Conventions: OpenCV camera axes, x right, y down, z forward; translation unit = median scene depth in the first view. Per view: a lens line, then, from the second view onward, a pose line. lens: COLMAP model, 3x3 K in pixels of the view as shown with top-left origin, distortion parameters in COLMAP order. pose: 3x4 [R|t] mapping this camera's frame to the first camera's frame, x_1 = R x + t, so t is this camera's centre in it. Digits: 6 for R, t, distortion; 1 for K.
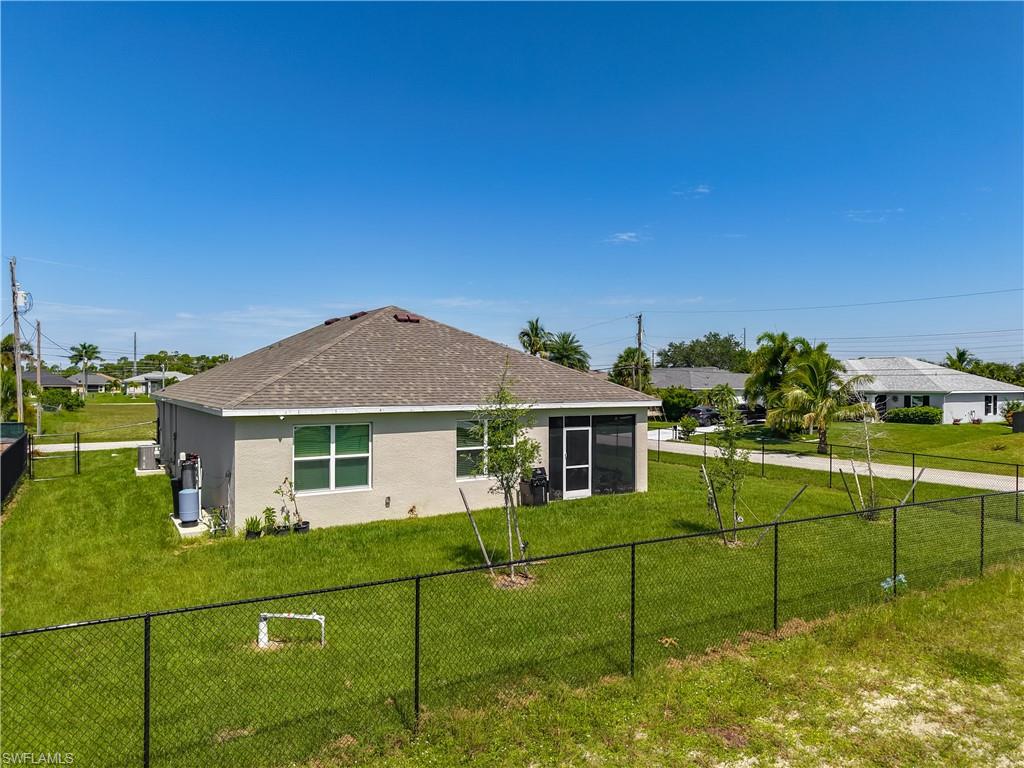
lens RADIAL K [[690.6, 0, 522.8], [0, 690.6, 382.1], [0, 0, 1]] dist [0.046409, -0.039856]
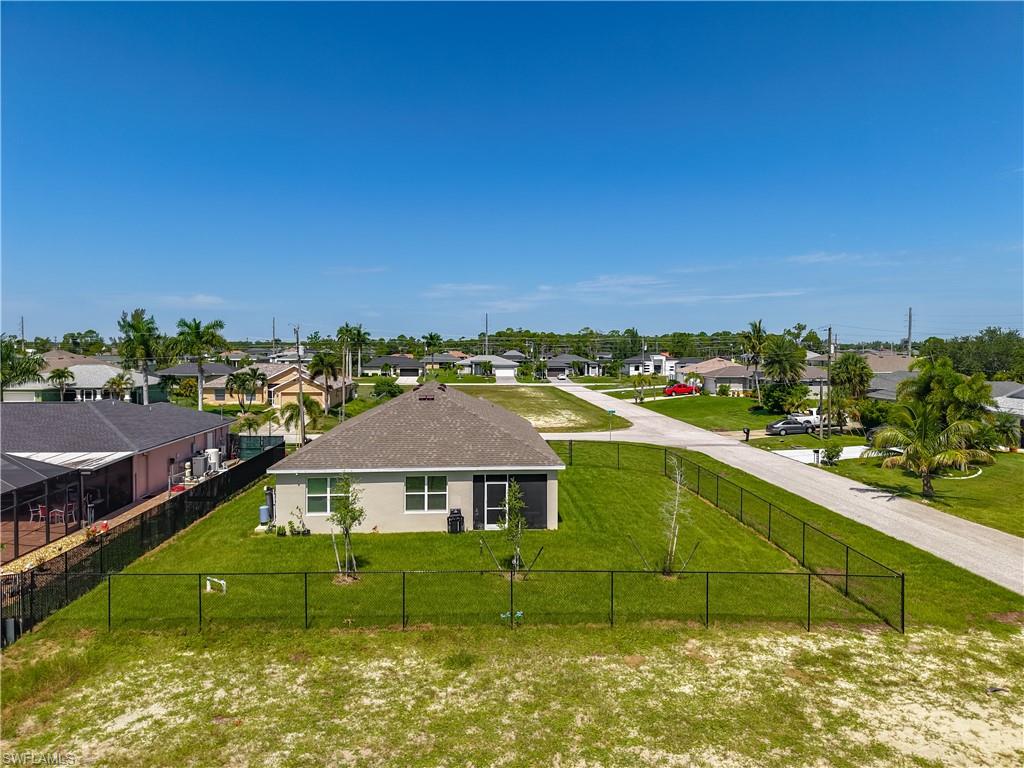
lens RADIAL K [[694.0, 0, 512.0], [0, 694.0, 384.0], [0, 0, 1]] dist [0.033801, -0.029753]
pose [[0.877076, 0.025654, -0.479666, 0.846014], [-0.000301, 0.998602, 0.052858, -0.232696], [0.480351, -0.046216, 0.875858, -0.294266]]
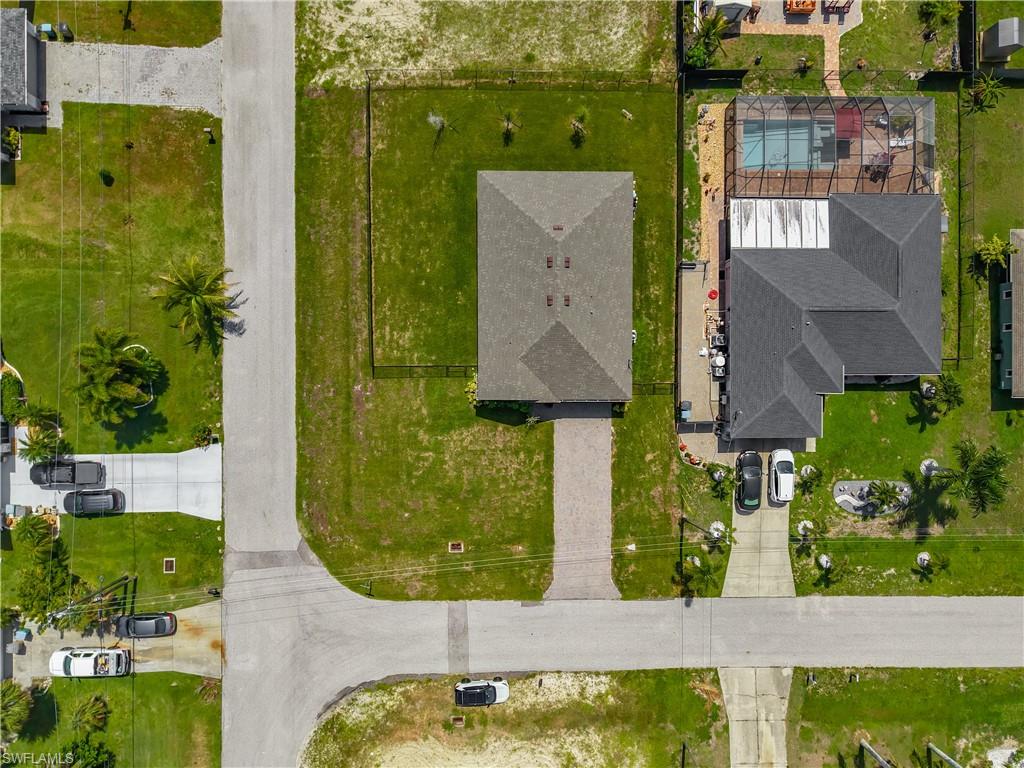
lens RADIAL K [[694.0, 0, 512.0], [0, 694.0, 384.0], [0, 0, 1]] dist [0.033801, -0.029753]
pose [[-0.843782, -0.536454, -0.015788, -0.328315], [-0.024039, 0.008390, 0.999676, -2.848406], [-0.536147, 0.843888, -0.019975, 1.822586]]
